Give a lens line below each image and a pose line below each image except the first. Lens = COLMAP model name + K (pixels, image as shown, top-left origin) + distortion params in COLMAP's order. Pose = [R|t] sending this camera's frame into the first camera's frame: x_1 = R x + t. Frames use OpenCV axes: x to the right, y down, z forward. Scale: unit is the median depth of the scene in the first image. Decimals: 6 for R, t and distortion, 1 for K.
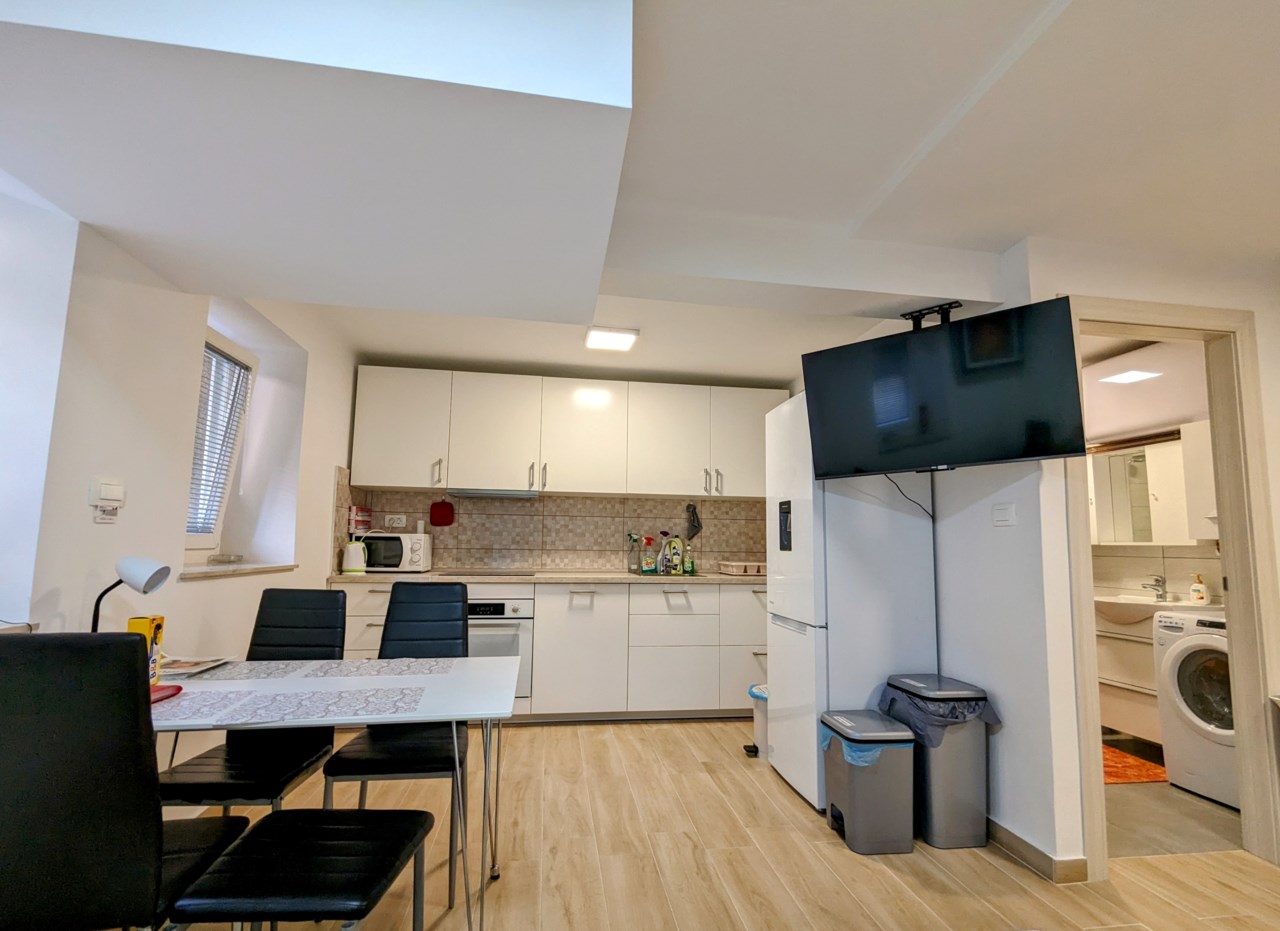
lens RADIAL K [[603.5, 0, 643.8], [0, 603.5, 480.7], [0, 0, 1]] dist [0.002381, 0.000923]
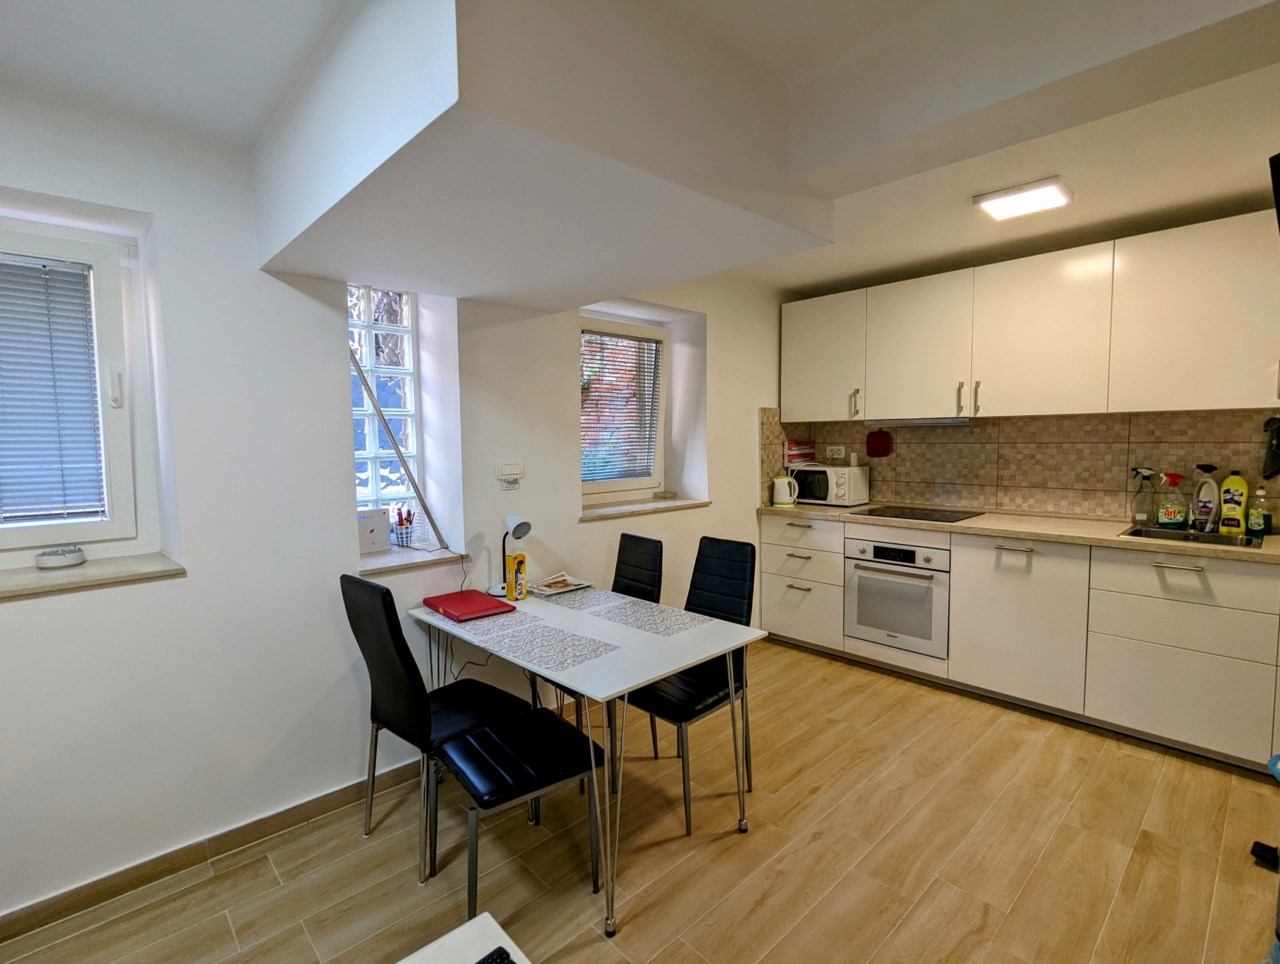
lens RADIAL K [[603.6, 0, 640.0], [0, 603.6, 482.0], [0, 0, 1]] dist [-0.000798, -0.000371]
pose [[0.565523, 0.038913, -0.823814, 0.319701], [0.108567, 0.986681, 0.121134, -0.056522], [0.817556, -0.157943, 0.553766, 0.238929]]
